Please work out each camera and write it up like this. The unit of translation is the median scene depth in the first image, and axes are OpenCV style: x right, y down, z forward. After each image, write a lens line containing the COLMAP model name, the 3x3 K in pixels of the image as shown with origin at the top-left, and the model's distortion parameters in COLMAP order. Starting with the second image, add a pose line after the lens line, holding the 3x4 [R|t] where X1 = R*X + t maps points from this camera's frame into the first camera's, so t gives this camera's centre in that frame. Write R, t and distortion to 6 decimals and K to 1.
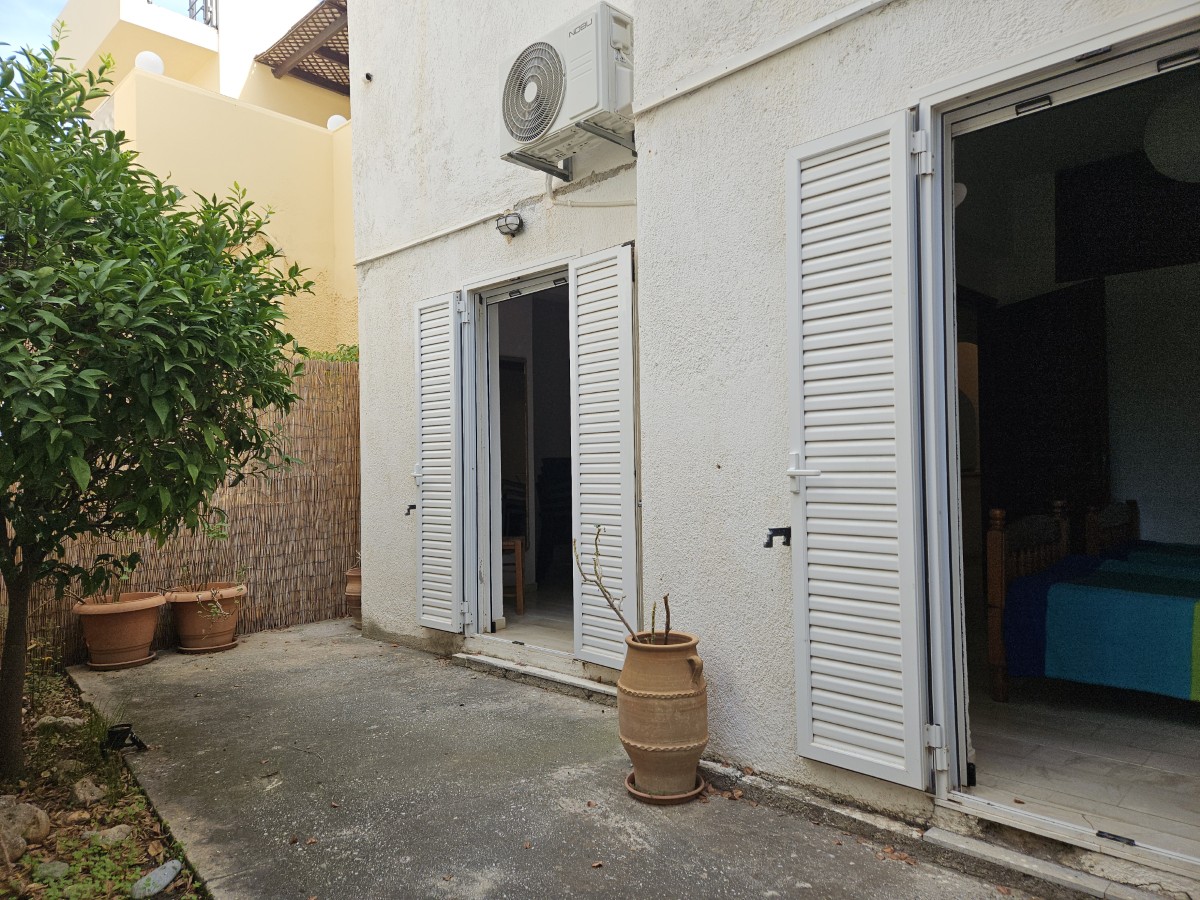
lens RADIAL K [[803.1, 0, 598.6], [0, 803.1, 449.9], [0, 0, 1]] dist [0.049448, -0.011224]
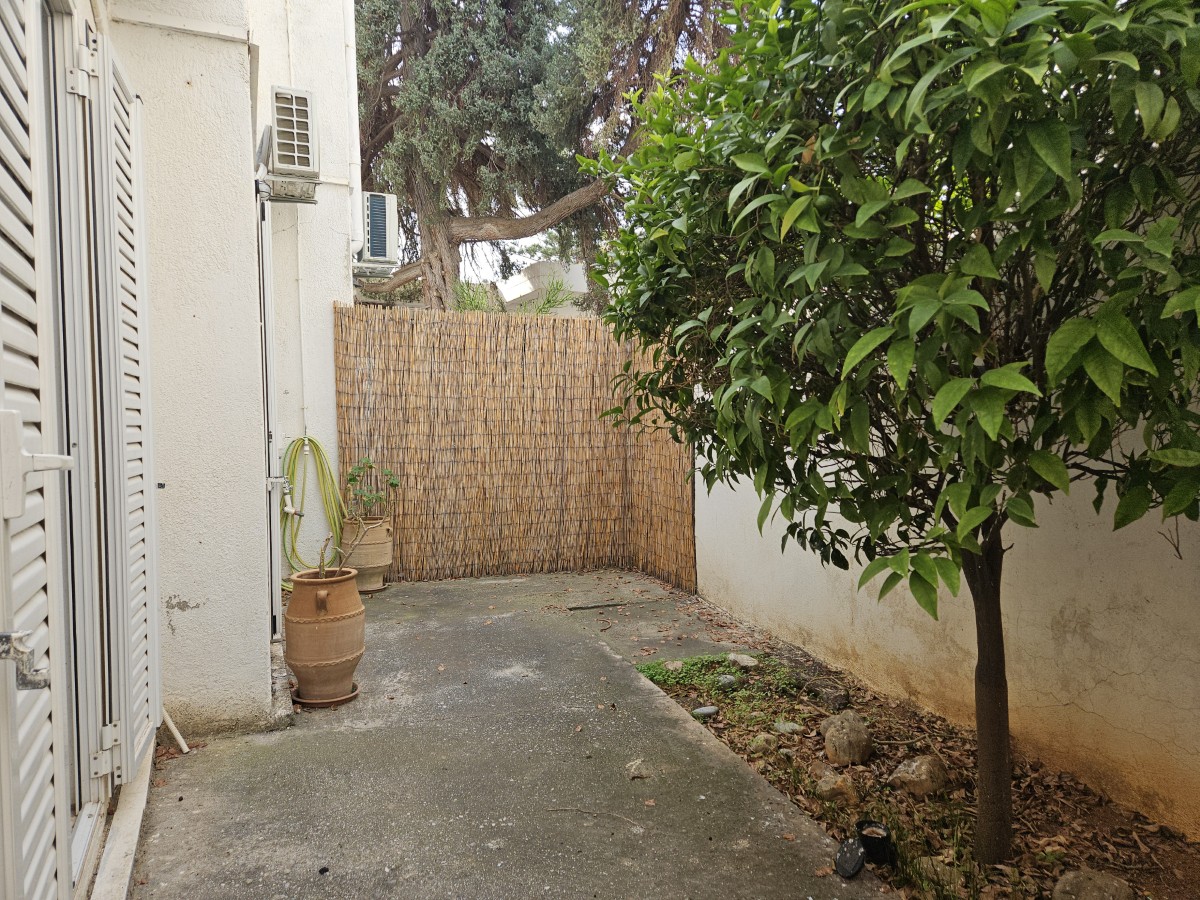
lens RADIAL K [[803.1, 0, 600.3], [0, 803.1, 449.7], [0, 0, 1]] dist [0.049448, -0.011224]
pose [[-0.930064, 0.015747, 0.367059, -0.711789], [0.019258, 0.999797, 0.005904, 0.050319], [-0.366892, 0.012559, -0.930179, 1.880057]]
